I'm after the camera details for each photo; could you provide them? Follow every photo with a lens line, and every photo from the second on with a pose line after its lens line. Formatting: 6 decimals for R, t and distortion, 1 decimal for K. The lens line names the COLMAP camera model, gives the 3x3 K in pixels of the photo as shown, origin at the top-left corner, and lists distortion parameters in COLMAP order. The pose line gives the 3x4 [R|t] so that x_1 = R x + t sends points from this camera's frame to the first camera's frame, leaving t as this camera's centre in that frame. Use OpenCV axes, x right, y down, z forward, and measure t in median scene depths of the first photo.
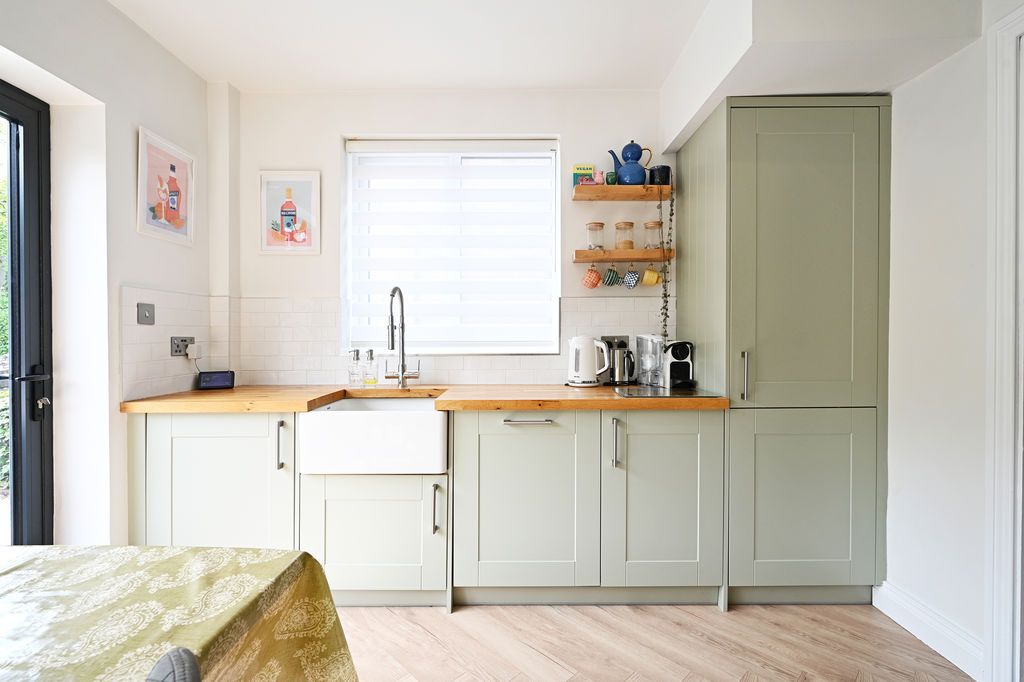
lens RADIAL K [[468.1, 0, 515.9], [0, 468.1, 340.0], [0, 0, 1]] dist [0.004096, -0.002225]
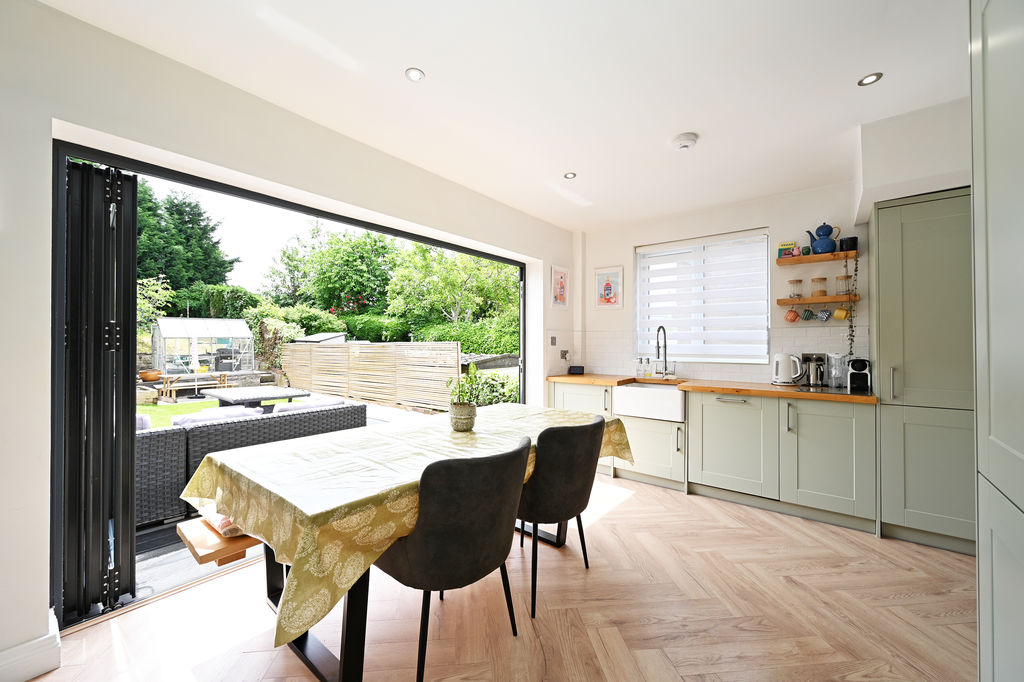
lens RADIAL K [[397.7, 0, 507.3], [0, 397.7, 337.0], [0, 0, 1]] dist [0.004323, -0.002078]
pose [[0.780229, -0.004931, -0.625475, 0.273131], [-0.008082, 0.999806, -0.017964, -0.033631], [0.625442, 0.019071, 0.780038, -0.664438]]
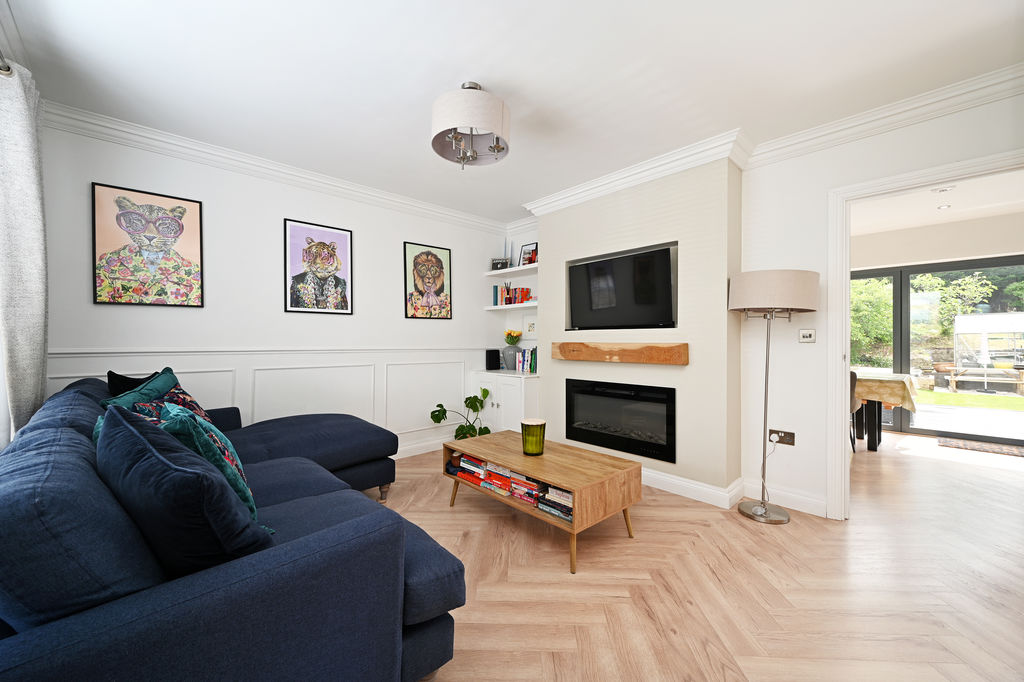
lens RADIAL K [[397.7, 0, 514.1], [0, 397.7, 338.3], [0, 0, 1]] dist [0.004323, -0.002078]
pose [[-0.720816, 0.001473, -0.693125, 2.271361], [-0.000422, 0.999997, 0.002564, -0.025762], [0.693126, 0.002141, -0.720813, 0.458170]]
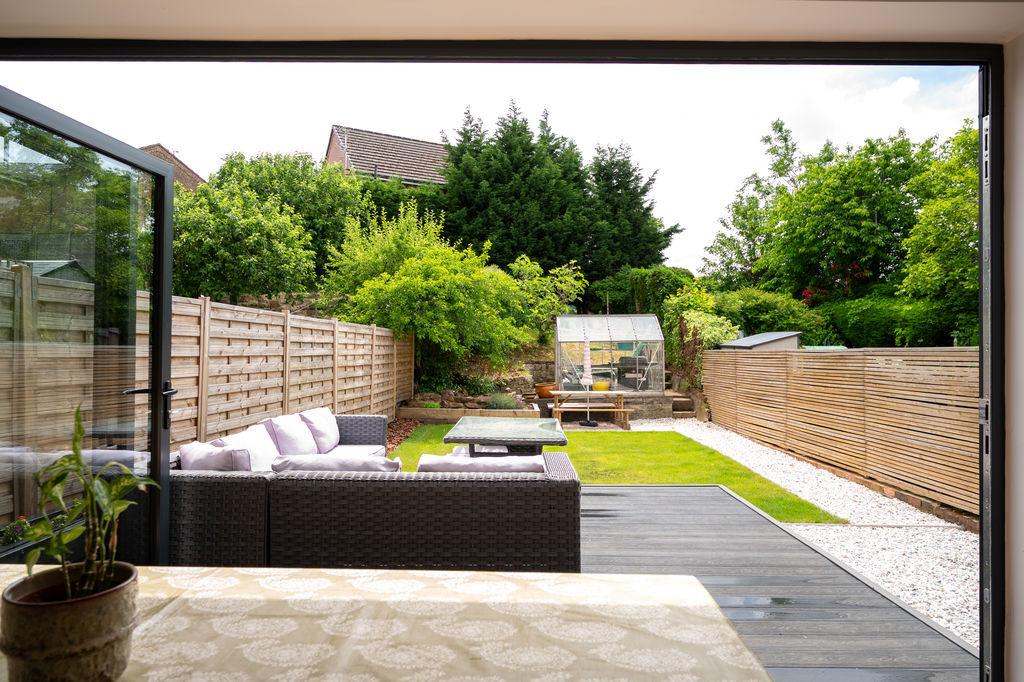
lens RADIAL K [[655.1, 0, 515.8], [0, 655.1, 340.5], [0, 0, 1]] dist [-0.001396, -0.004719]
pose [[0.007299, -0.008880, -0.999934, -0.021523], [-0.013170, 0.999873, -0.008975, -0.027668], [0.999887, 0.013234, 0.007181, 0.225419]]
